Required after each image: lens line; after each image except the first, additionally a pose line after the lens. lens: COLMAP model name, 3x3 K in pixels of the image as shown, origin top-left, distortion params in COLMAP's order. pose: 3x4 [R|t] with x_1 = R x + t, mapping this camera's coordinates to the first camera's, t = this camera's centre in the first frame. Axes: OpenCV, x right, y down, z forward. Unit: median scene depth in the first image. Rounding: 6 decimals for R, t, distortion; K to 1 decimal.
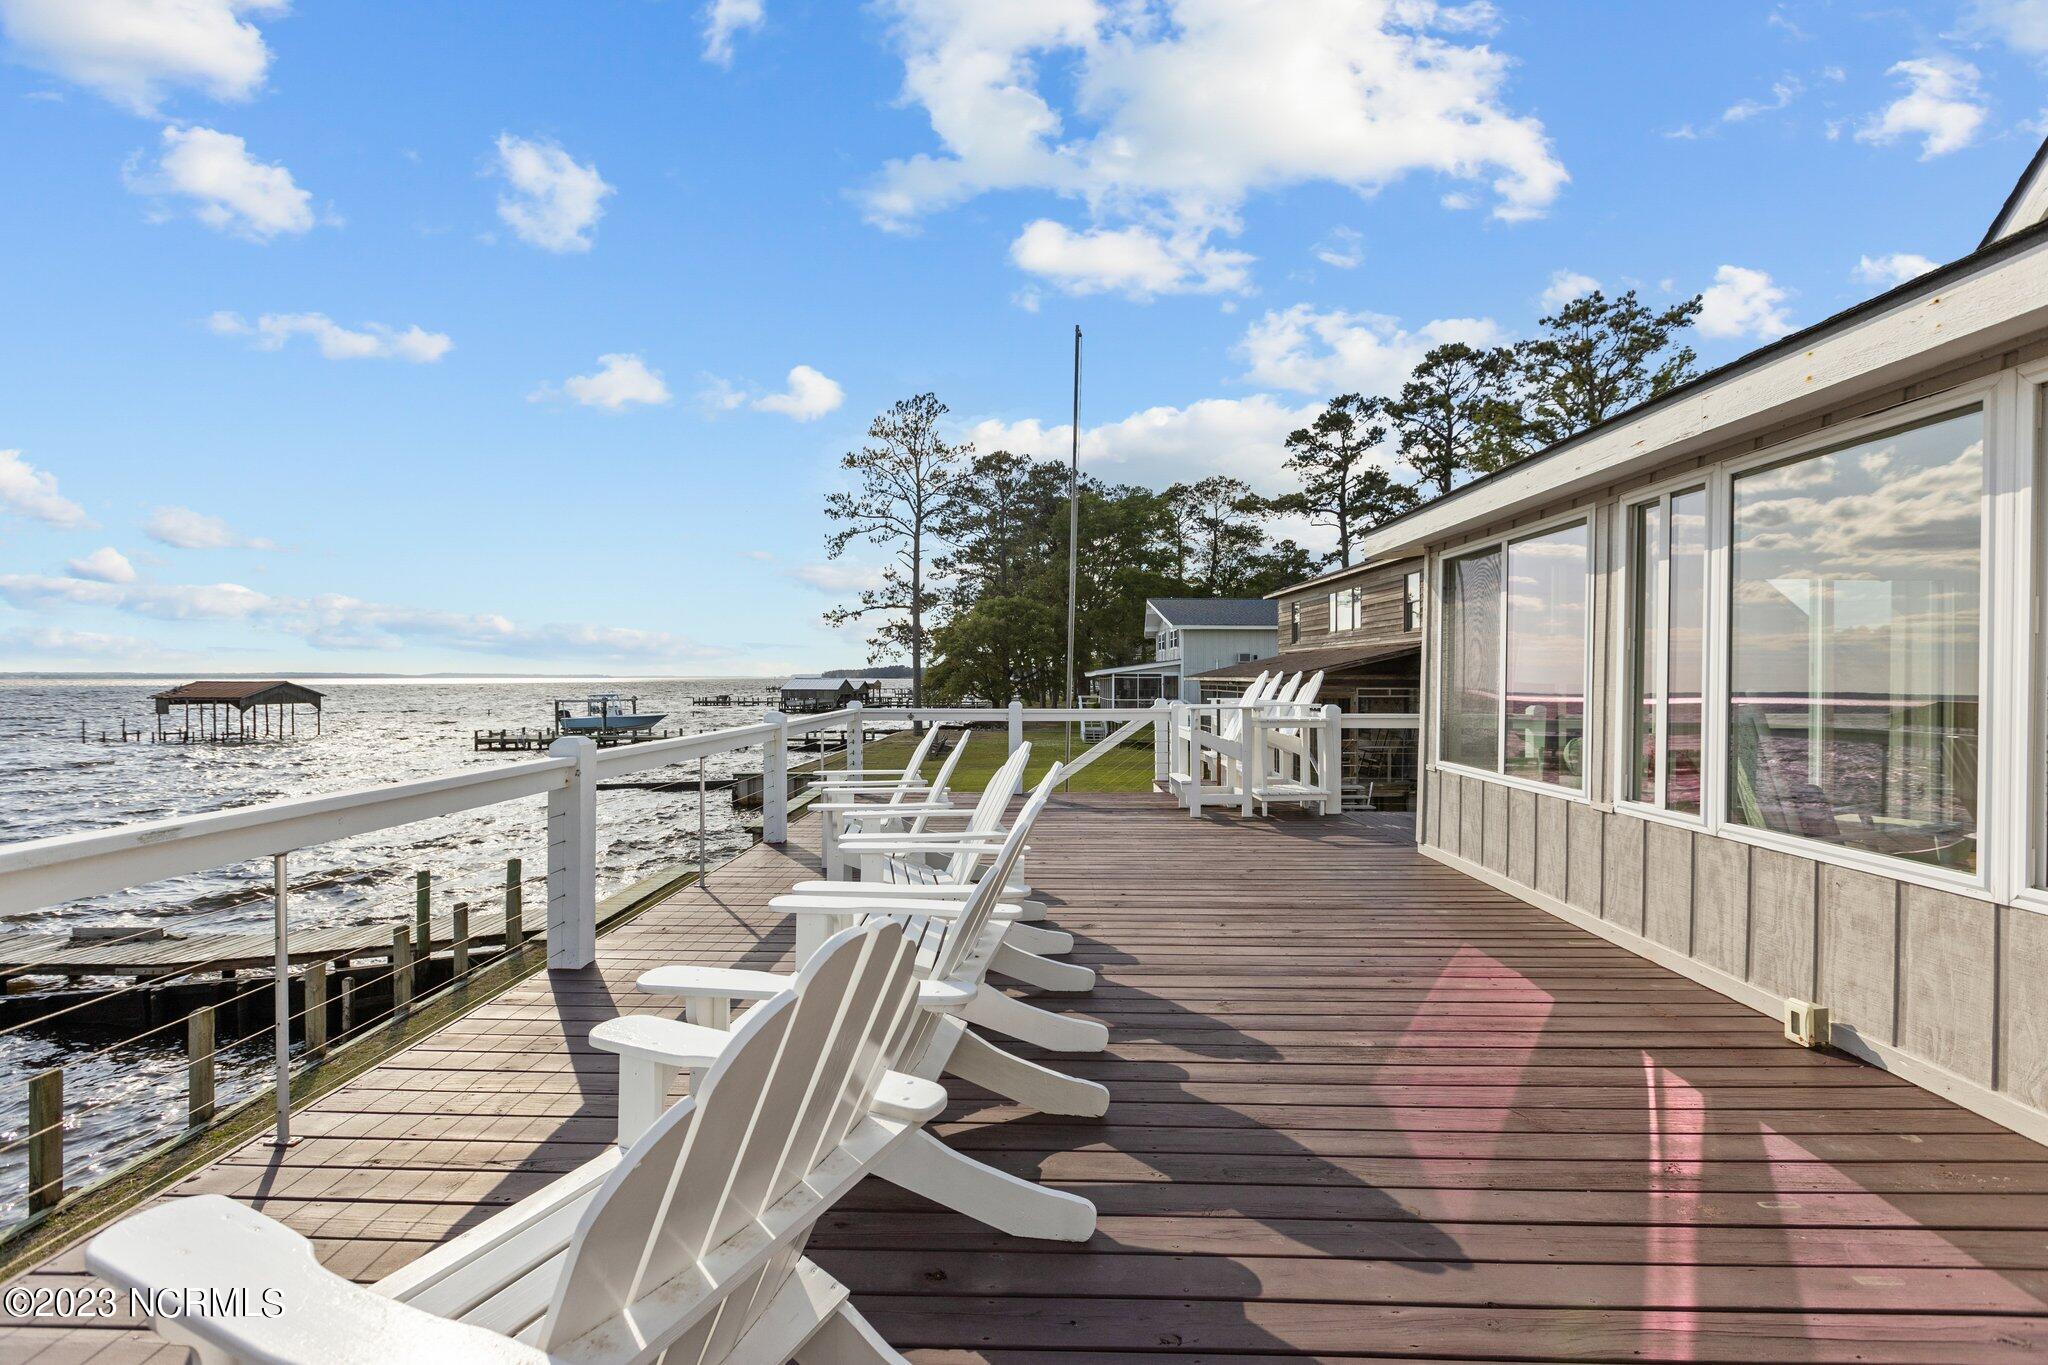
lens RADIAL K [[912.9, 0, 1024.0], [0, 912.9, 682.5], [0, 0, 1]] dist [-0.000225, 0.000123]
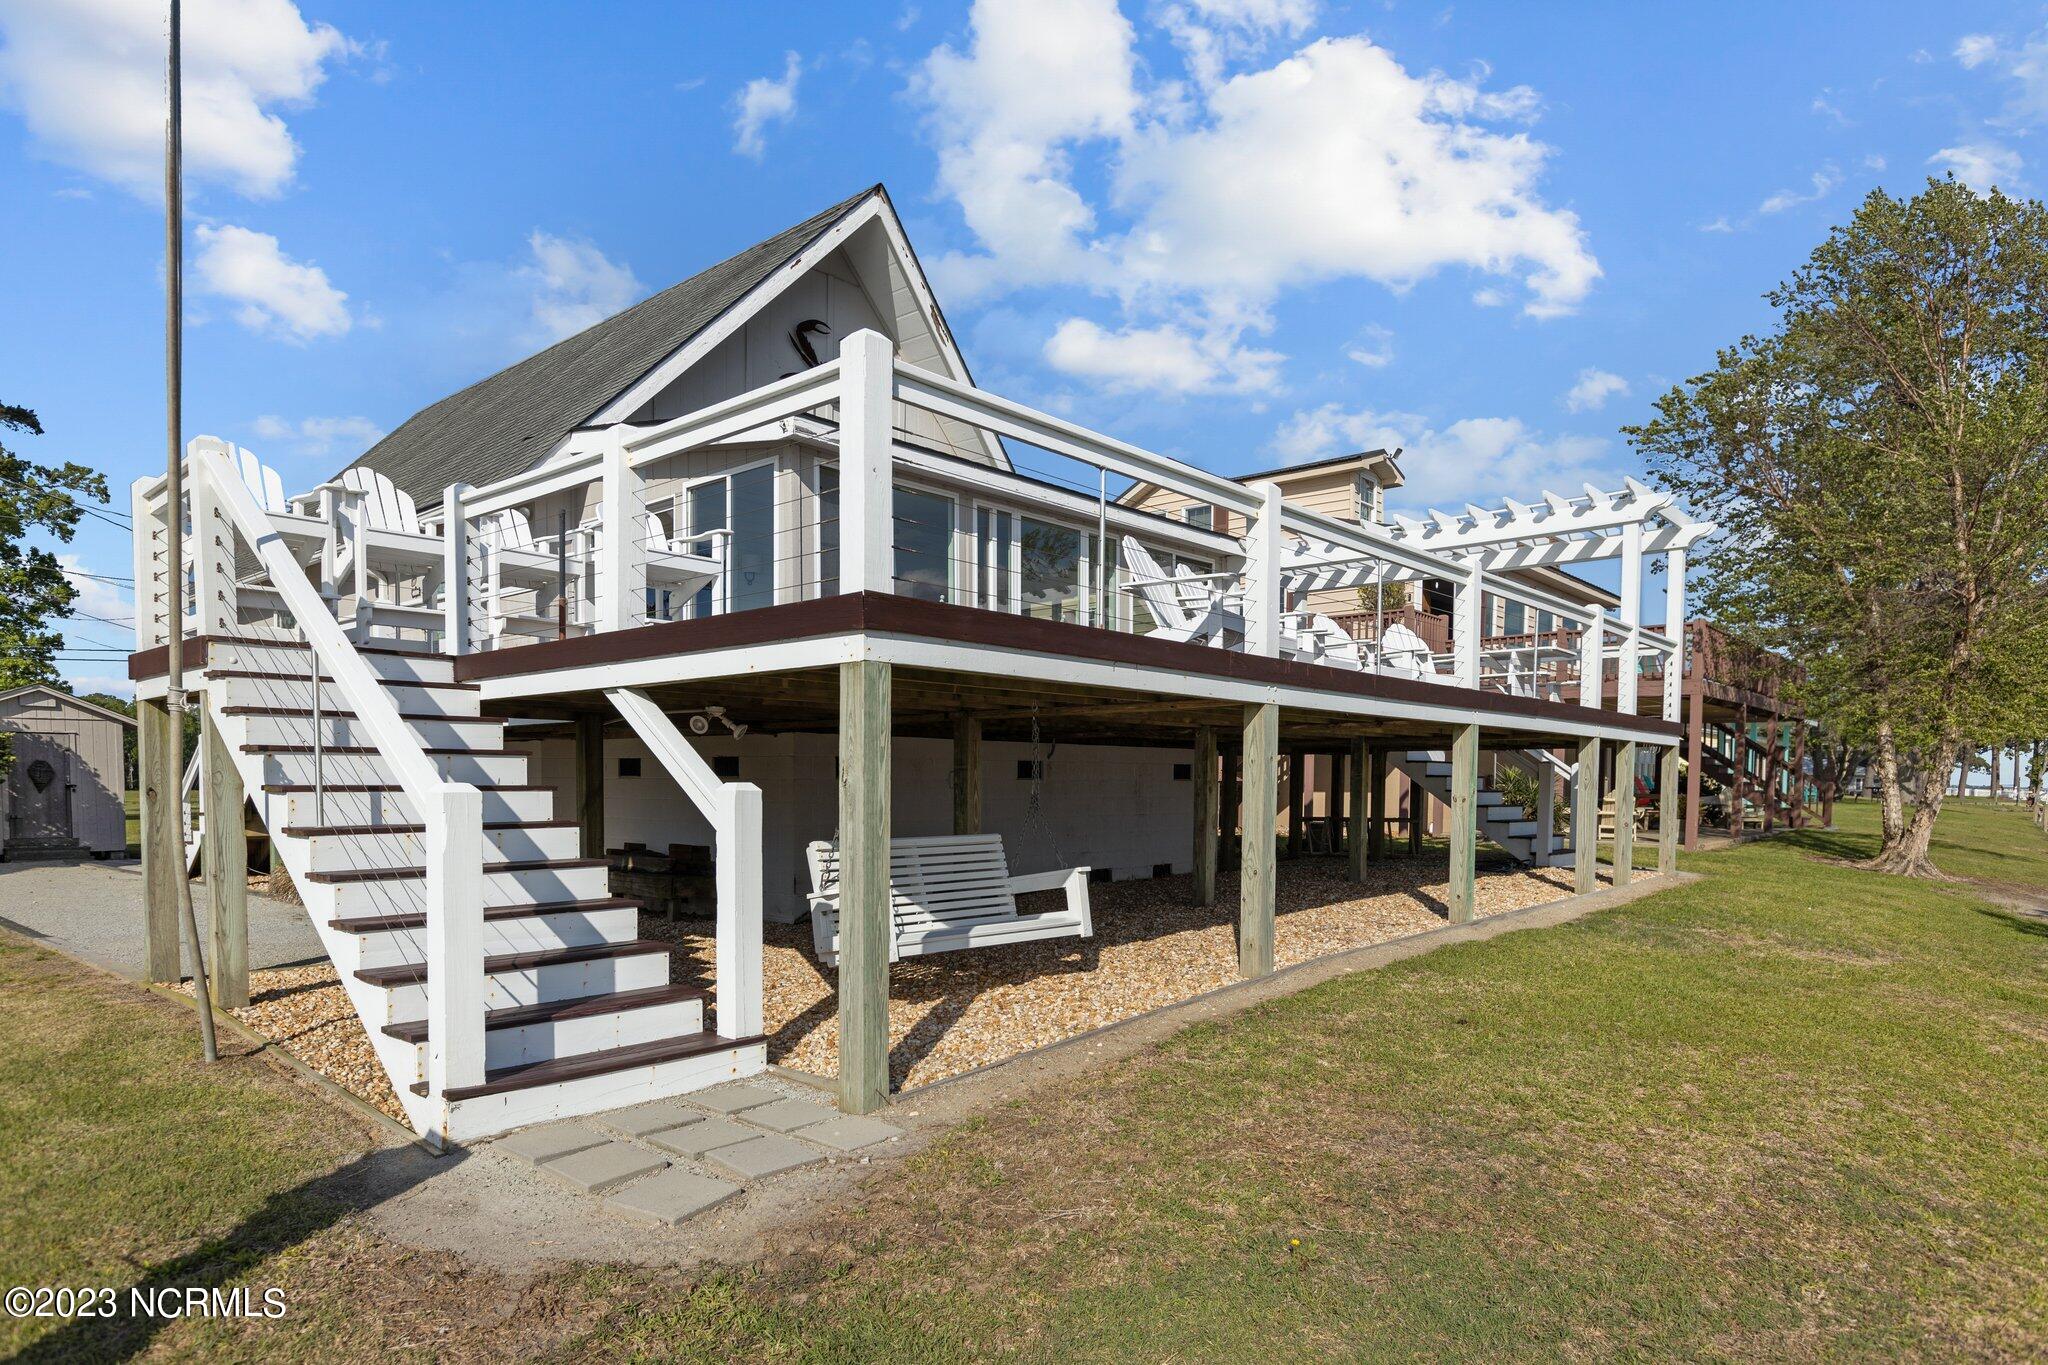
lens RADIAL K [[1206.5, 0, 1024.0], [0, 1206.5, 682.5], [0, 0, 1]] dist [-0.001228, -0.000440]
pose [[0.999071, -0.005345, -0.042754, 0.017114], [0.001275, 0.995508, -0.094673, 0.016011], [0.043068, 0.094531, 0.994590, -0.269732]]
